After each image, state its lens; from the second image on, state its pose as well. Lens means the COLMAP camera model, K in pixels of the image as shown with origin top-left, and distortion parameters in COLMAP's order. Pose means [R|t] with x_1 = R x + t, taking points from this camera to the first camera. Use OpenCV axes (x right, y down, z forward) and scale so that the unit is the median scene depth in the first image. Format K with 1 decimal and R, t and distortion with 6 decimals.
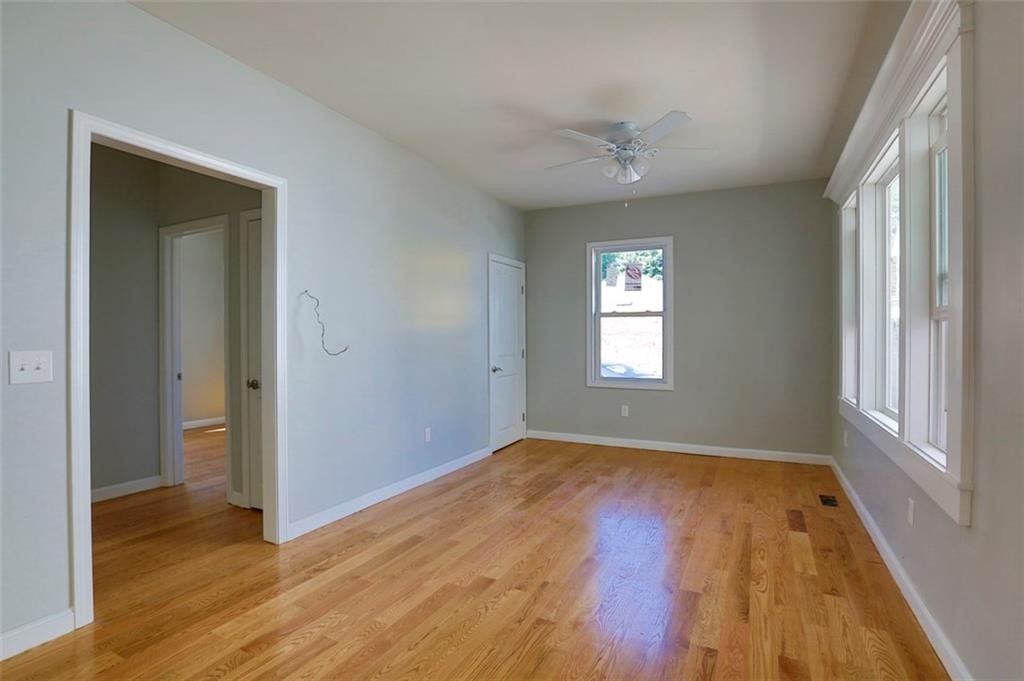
lens RADIAL K [[493.1, 0, 508.5], [0, 493.1, 338.9], [0, 0, 1]] dist [-0.054720, 0.019965]
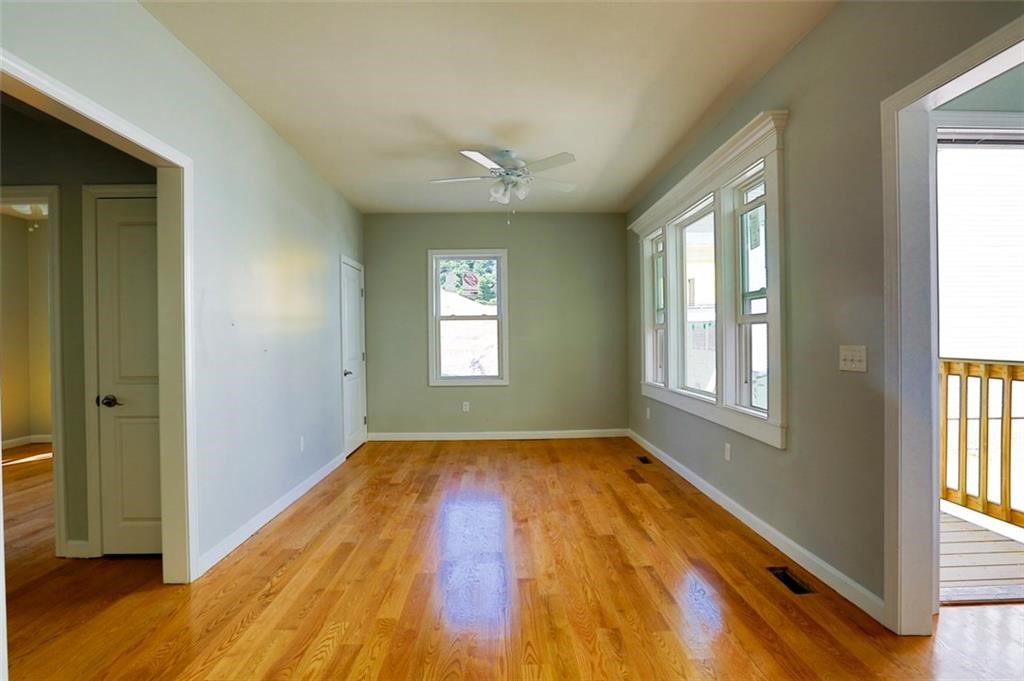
lens RADIAL K [[493.1, 0, 508.5], [0, 493.1, 338.9], [0, 0, 1]] dist [-0.054720, 0.019965]
pose [[0.883515, -0.011304, 0.468267, -0.305365], [0.014229, 0.999895, -0.002710, 0.001845], [-0.468187, 0.009057, 0.883583, -0.016524]]
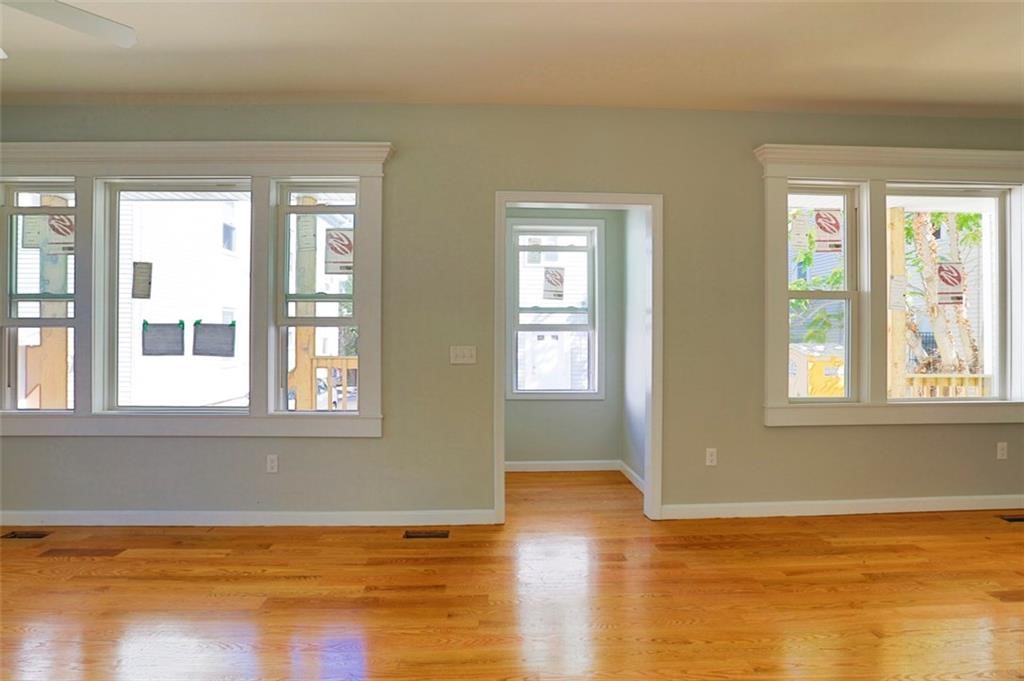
lens RADIAL K [[493.1, 0, 508.5], [0, 493.1, 338.9], [0, 0, 1]] dist [-0.054720, 0.019965]
pose [[-0.477937, -0.001163, 0.878393, -0.463995], [0.003243, 0.999990, 0.003089, 0.000433], [-0.878388, 0.004325, -0.477928, 0.695599]]
